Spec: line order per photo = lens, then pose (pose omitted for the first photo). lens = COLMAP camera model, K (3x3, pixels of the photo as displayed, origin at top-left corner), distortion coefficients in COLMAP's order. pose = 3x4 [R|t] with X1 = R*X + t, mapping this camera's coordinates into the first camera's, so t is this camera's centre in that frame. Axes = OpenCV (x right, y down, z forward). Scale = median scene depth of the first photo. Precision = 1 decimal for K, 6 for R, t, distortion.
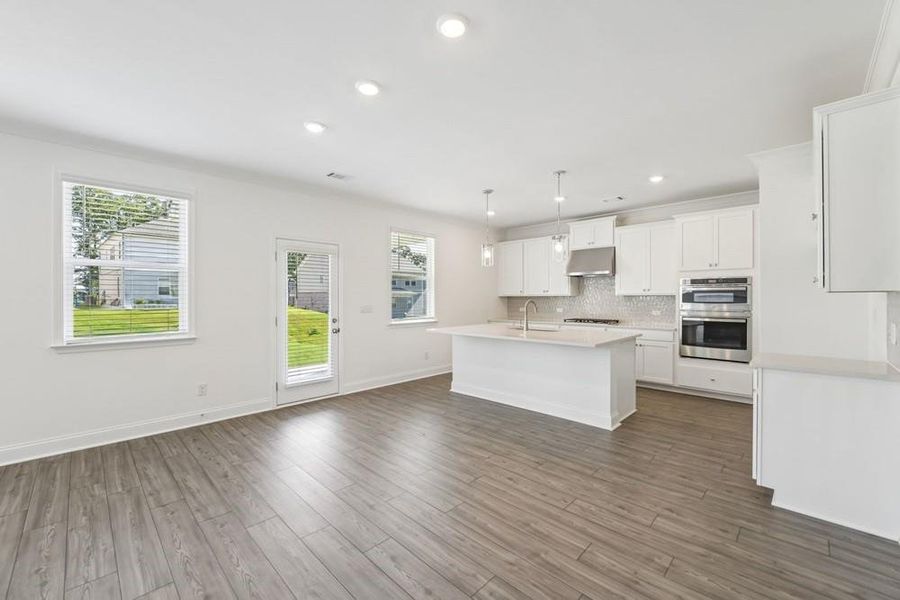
lens RADIAL K [[369.5, 0, 433.5], [0, 369.5, 298.7], [0, 0, 1]] dist [-0.013015, 0.000638]
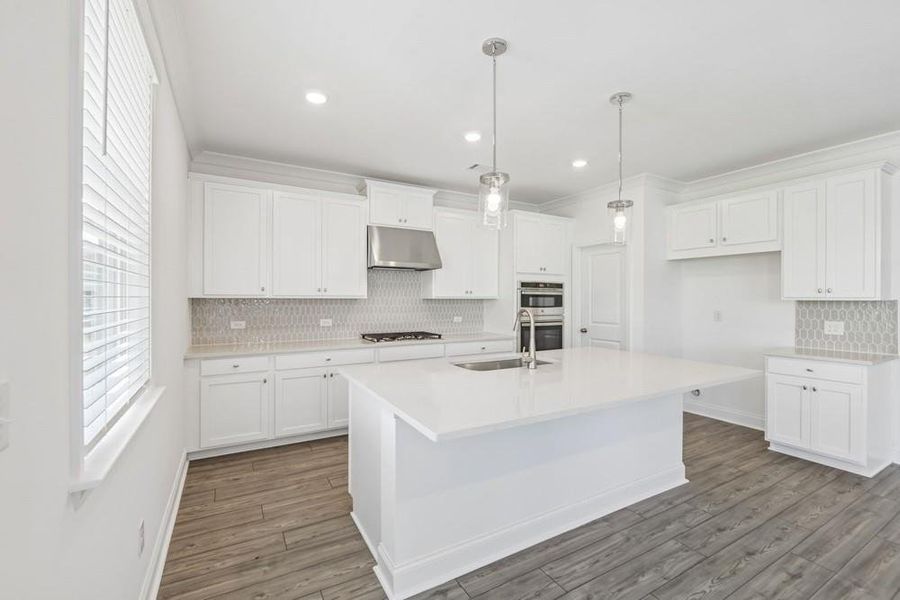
lens RADIAL K [[375.5, 0, 458.3], [0, 375.5, 298.5], [0, 0, 1]] dist [-0.010298, 0.000404]
pose [[0.235486, 0.003059, 0.971873, -0.245003], [-0.001531, 0.999995, -0.002777, -0.007605], [-0.971876, -0.000834, 0.235490, 0.861735]]
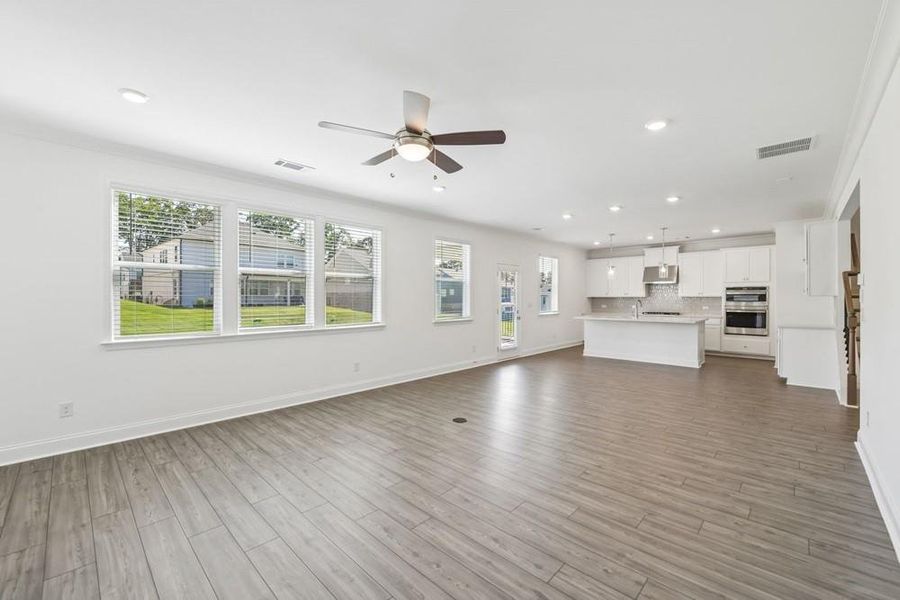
lens RADIAL K [[375.5, 0, 428.1], [0, 375.5, 297.7], [0, 0, 1]] dist [-0.010298, 0.000404]
pose [[0.999926, 0.003505, 0.011648, -0.643964], [-0.003428, 0.999972, -0.006666, 0.009609], [-0.011671, 0.006625, 0.999910, -0.626816]]
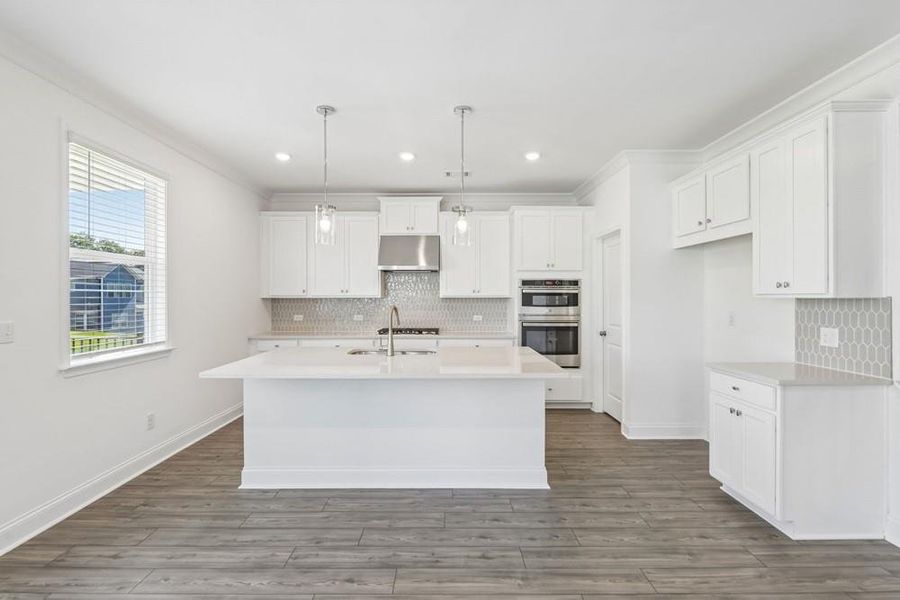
lens RADIAL K [[427.1, 0, 449.7], [0, 427.1, 298.5], [0, 0, 1]] dist [-0.009466, 0.000558]
pose [[0.696421, -0.000405, 0.717634, -0.164678], [0.001474, 0.999999, -0.000866, -0.006819], [-0.717632, 0.001660, 0.696420, 0.383253]]
